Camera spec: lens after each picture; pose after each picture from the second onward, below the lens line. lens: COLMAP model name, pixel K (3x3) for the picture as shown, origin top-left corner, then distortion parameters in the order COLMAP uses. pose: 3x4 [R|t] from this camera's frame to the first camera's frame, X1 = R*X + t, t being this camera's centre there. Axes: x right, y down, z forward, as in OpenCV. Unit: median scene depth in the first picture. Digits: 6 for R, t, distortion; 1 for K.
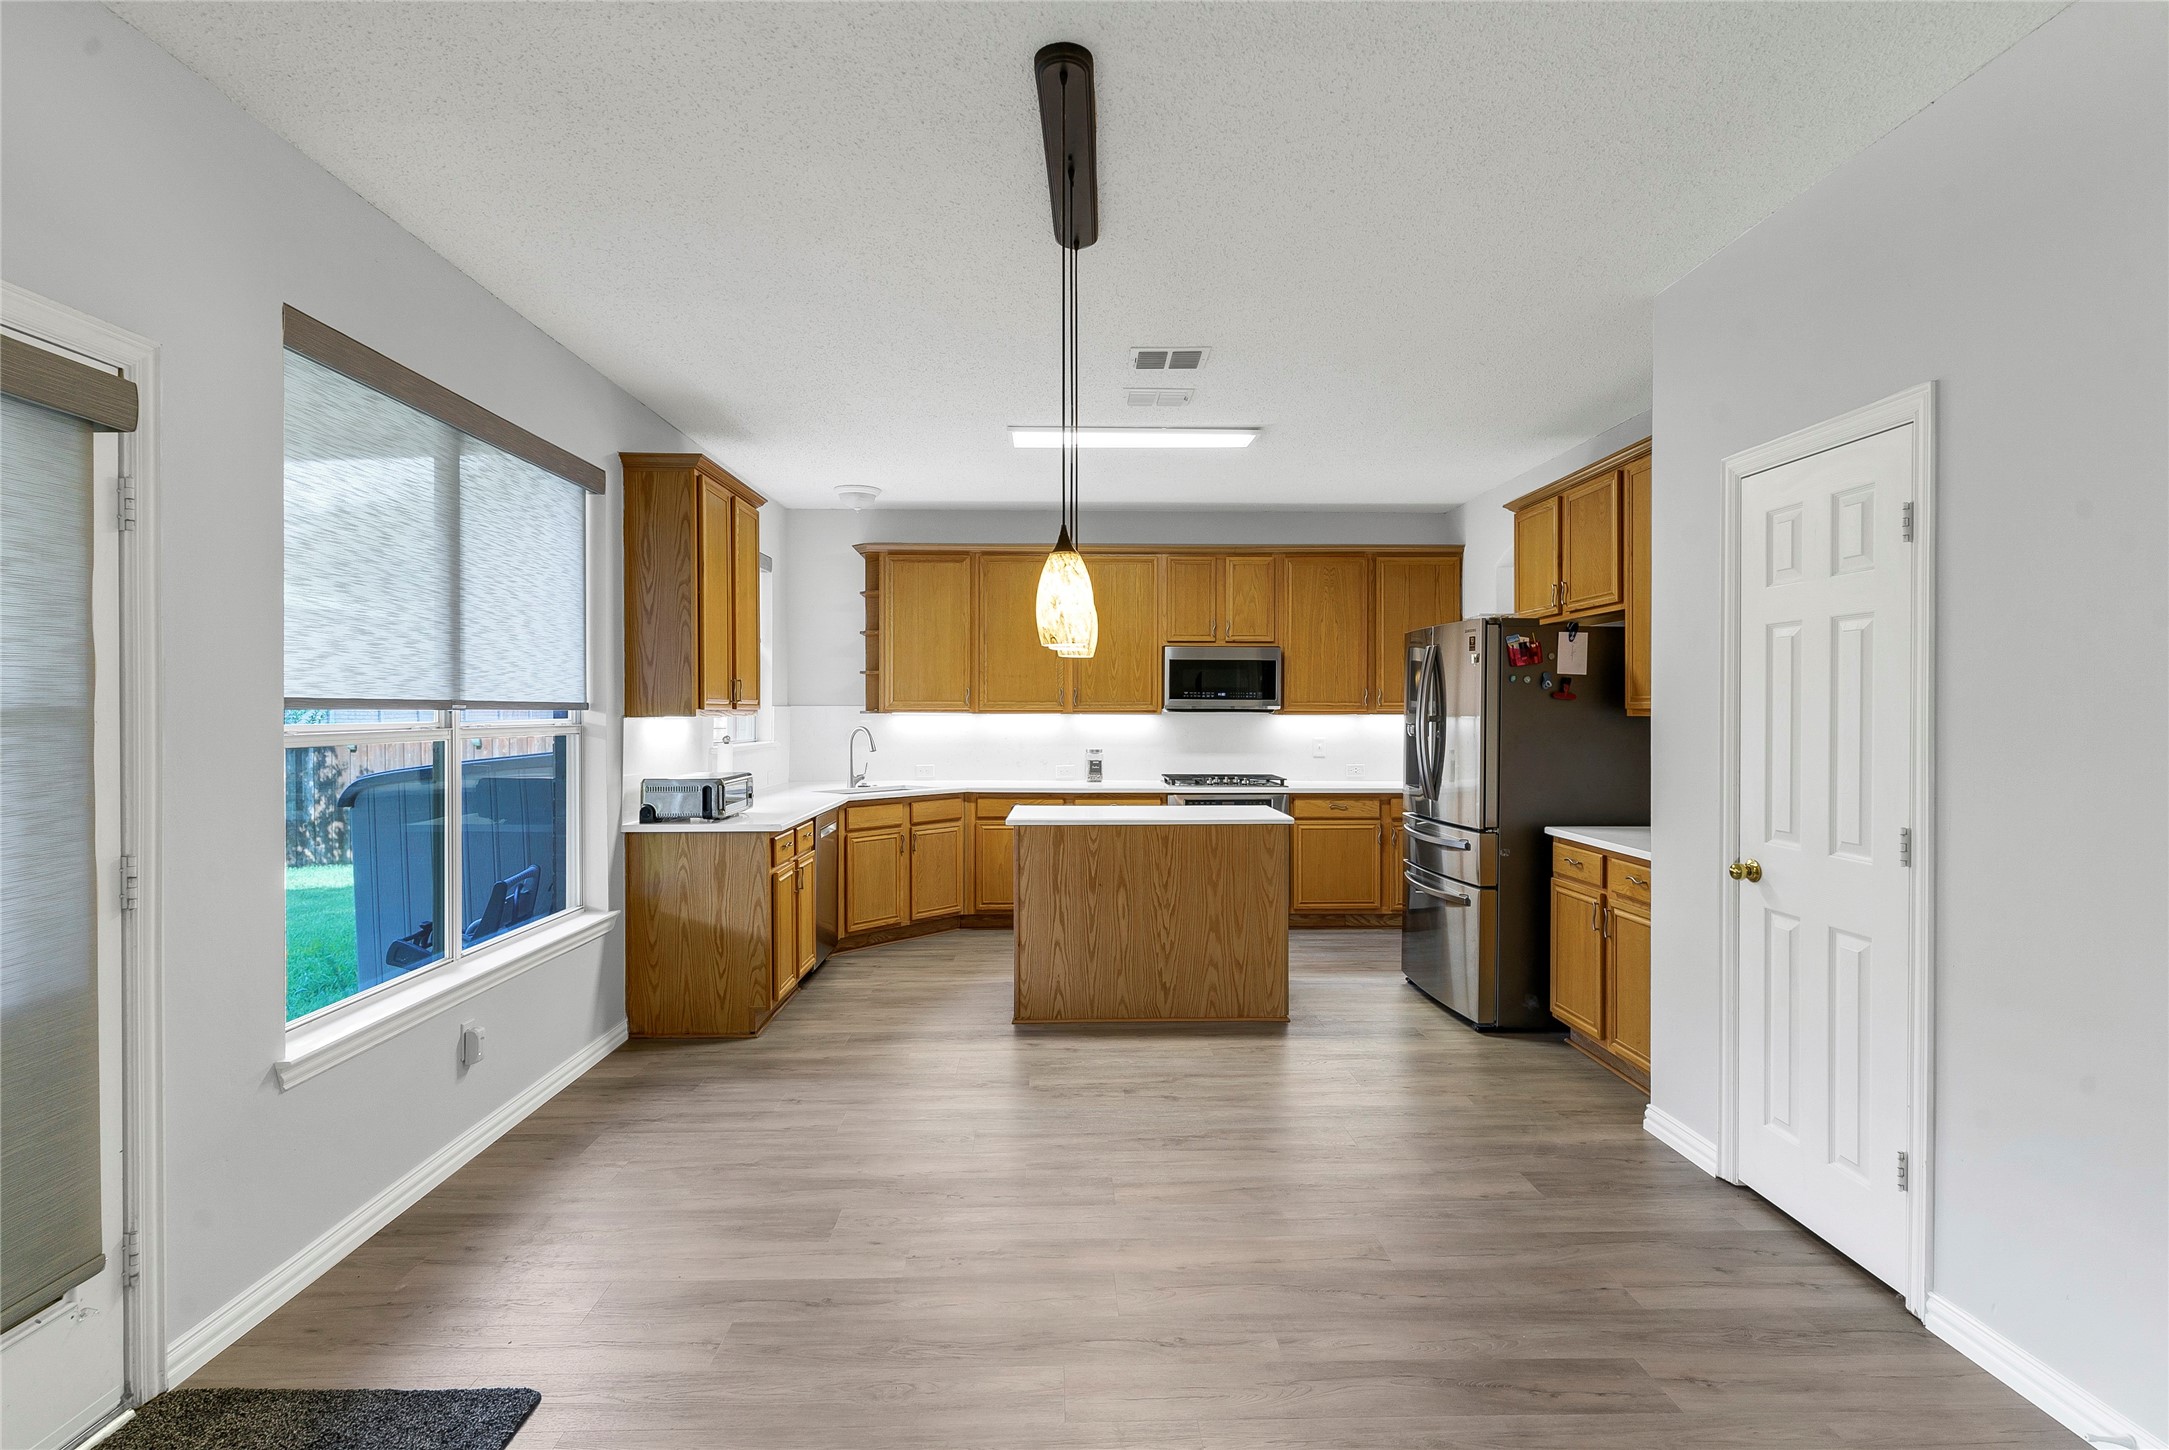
lens RADIAL K [[1057.9, 0, 1073.3], [0, 1057.9, 720.9], [0, 0, 1]] dist [0.004904, -0.001775]
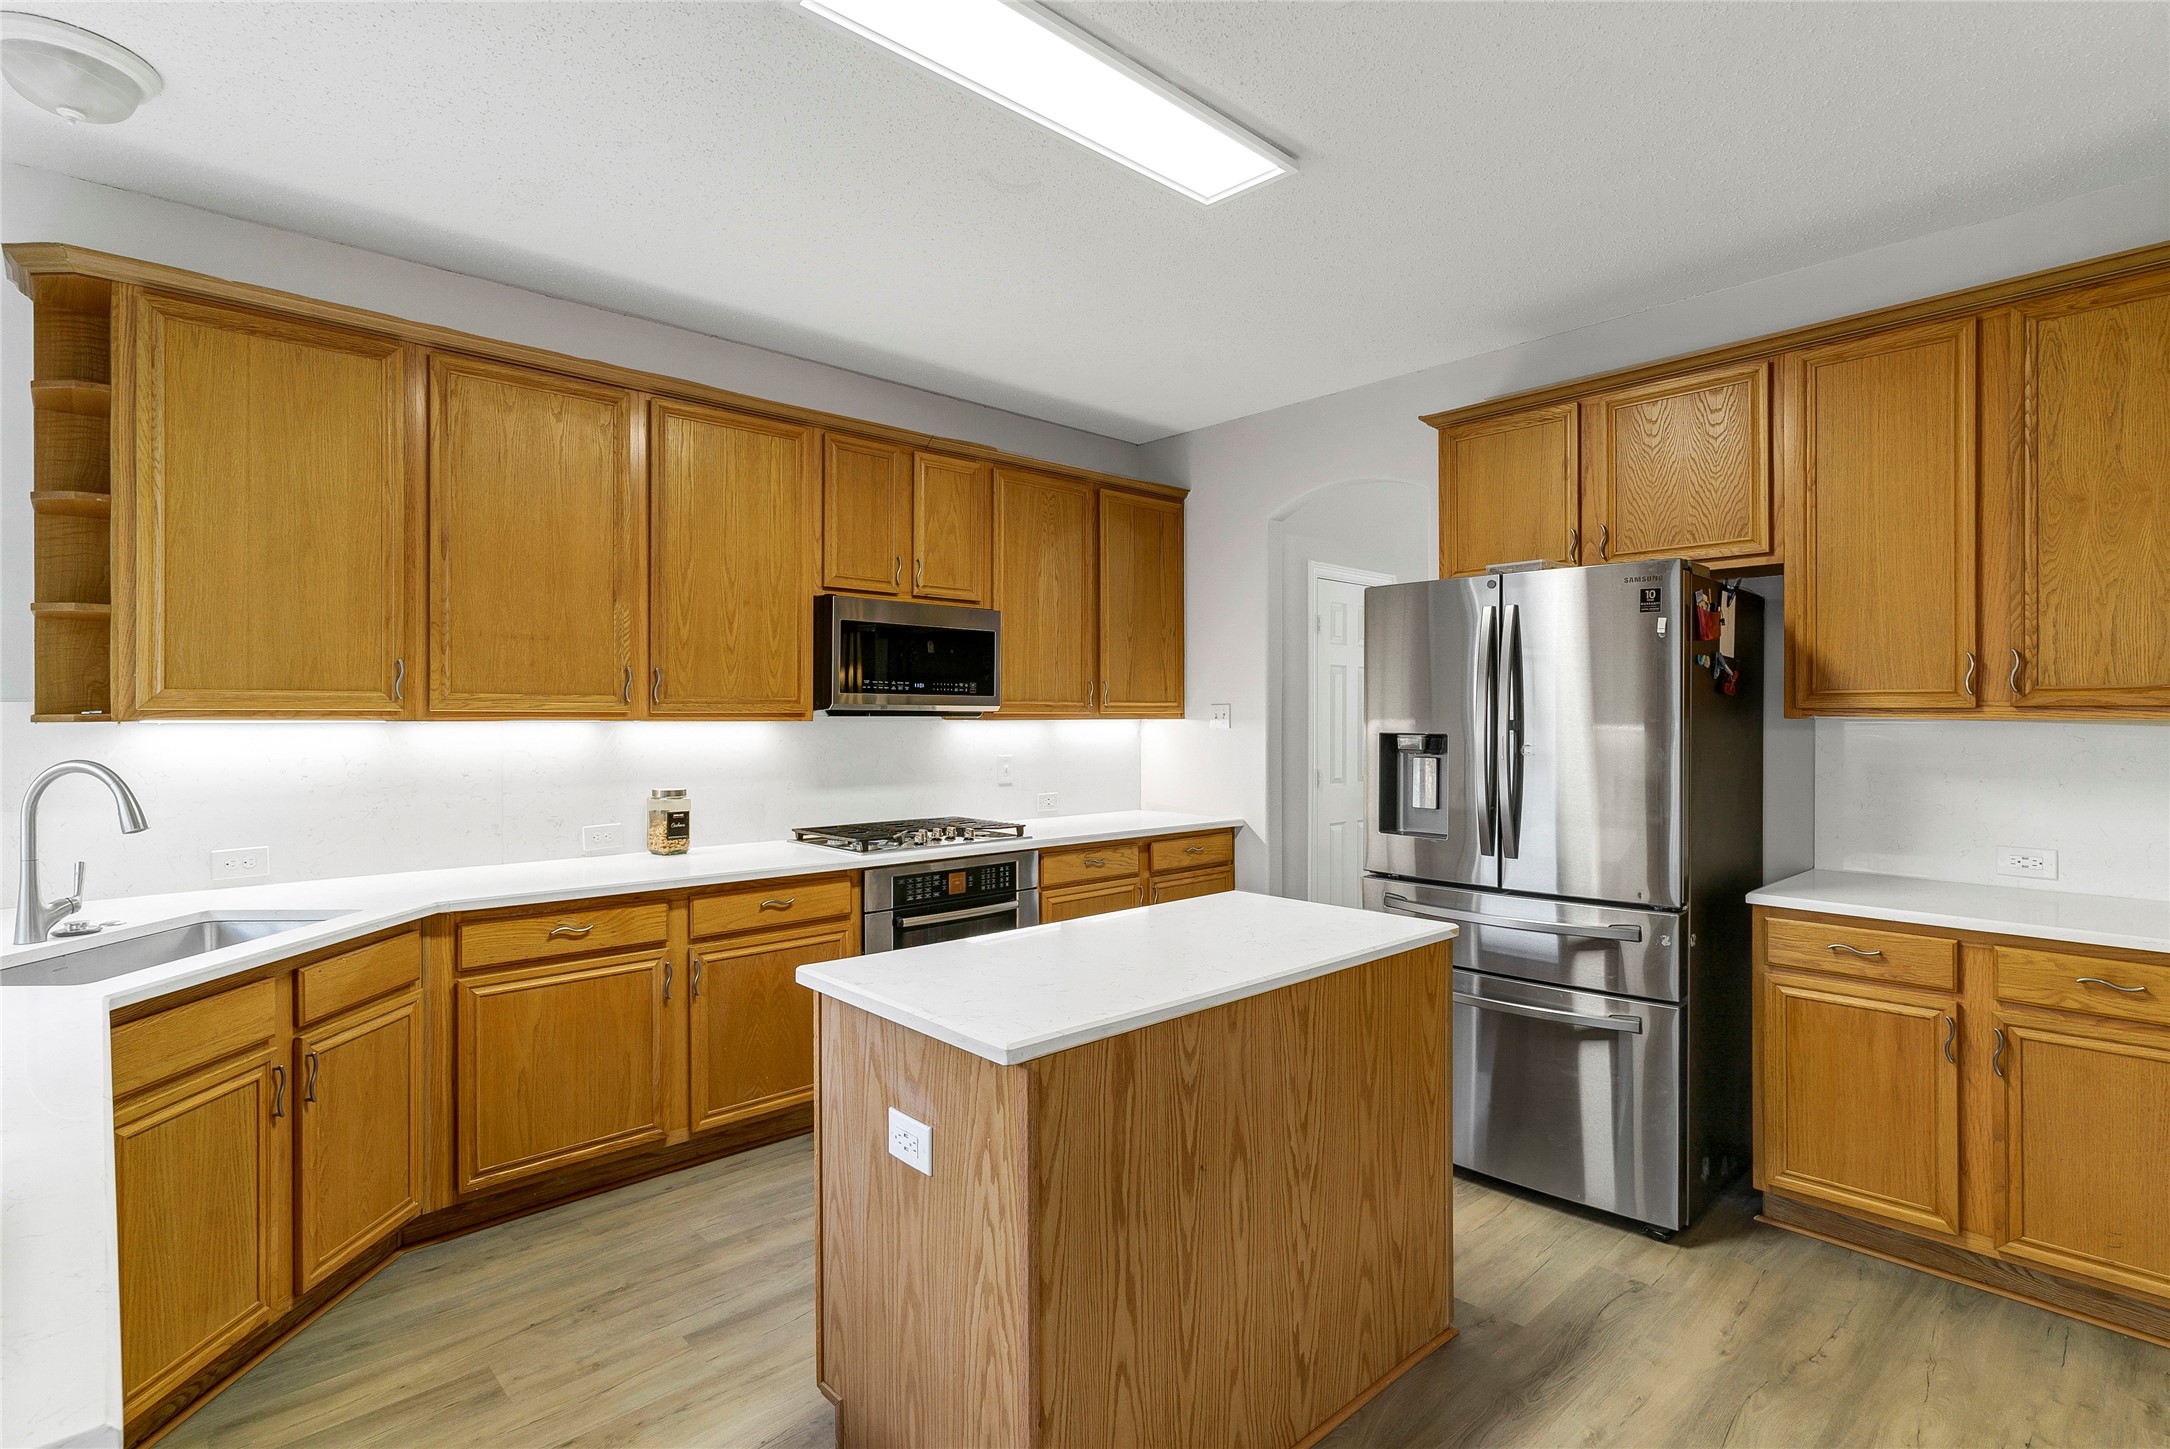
lens RADIAL K [[1058.4, 0, 1080.1], [0, 1058.4, 716.1], [0, 0, 1]] dist [0.004904, -0.001775]
pose [[0.746827, -0.001081, 0.665018, -0.267767], [0.007558, 0.999948, -0.006863, -0.005481], [-0.664976, 0.010152, 0.746796, 0.761916]]
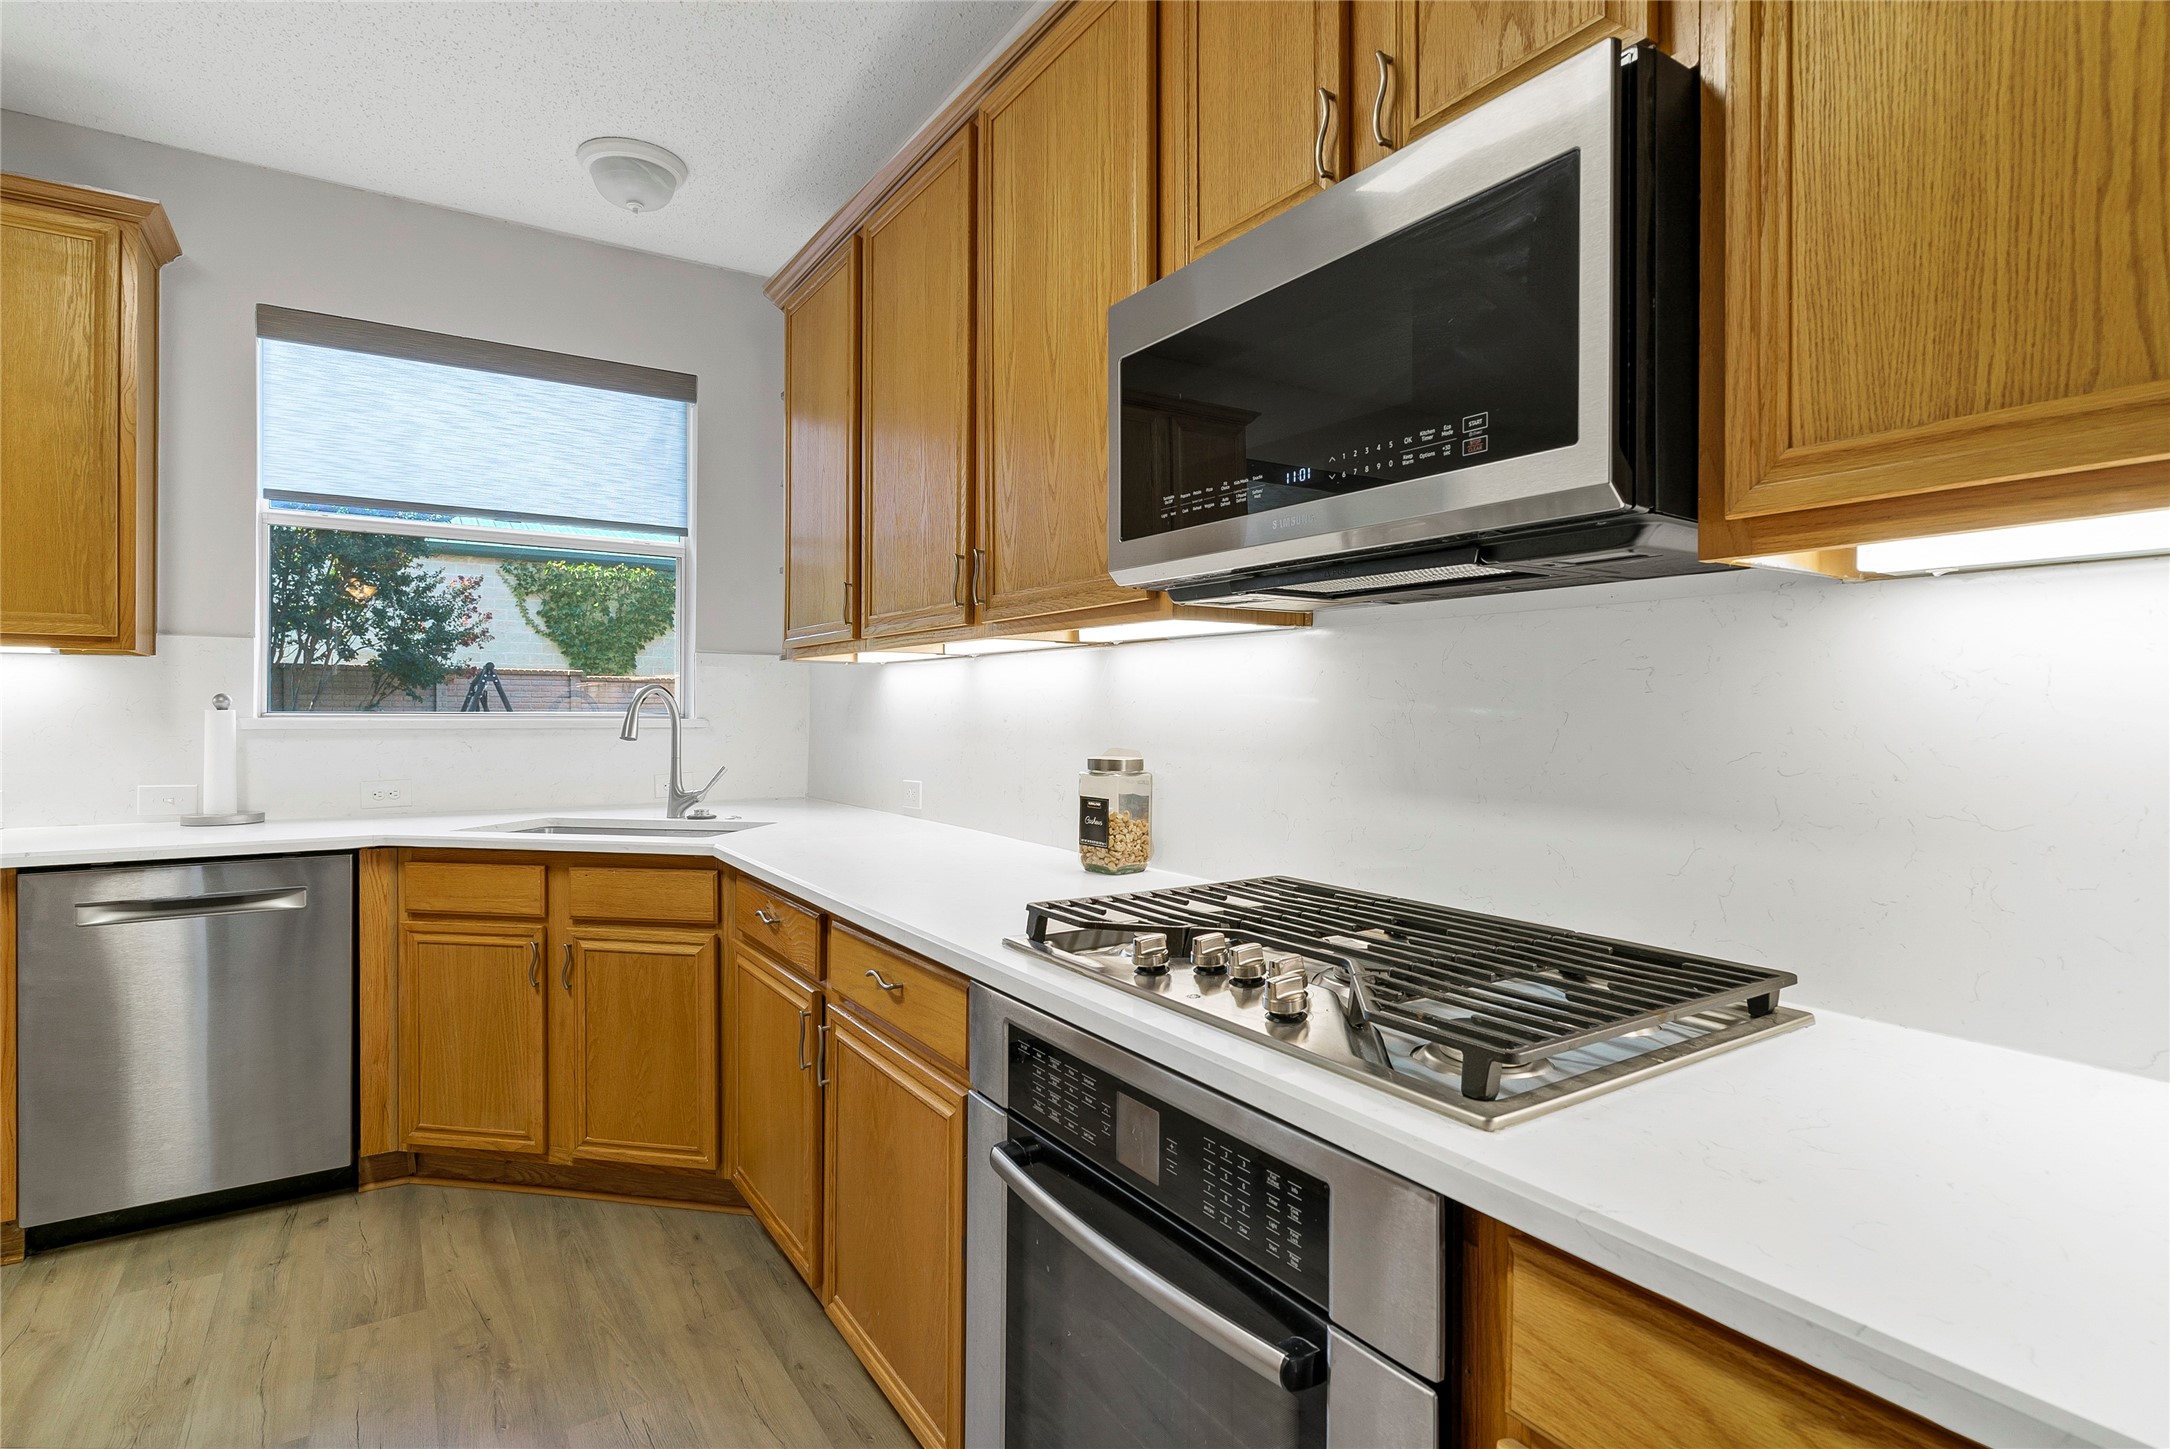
lens RADIAL K [[1058.4, 0, 1090.1], [0, 1058.4, 720.6], [0, 0, 1]] dist [0.004904, -0.001775]
pose [[0.536801, 0.009839, -0.843651, 0.408098], [-0.012860, 0.999911, 0.003479, 0.024018], [0.843611, 0.008982, 0.536880, 1.308442]]
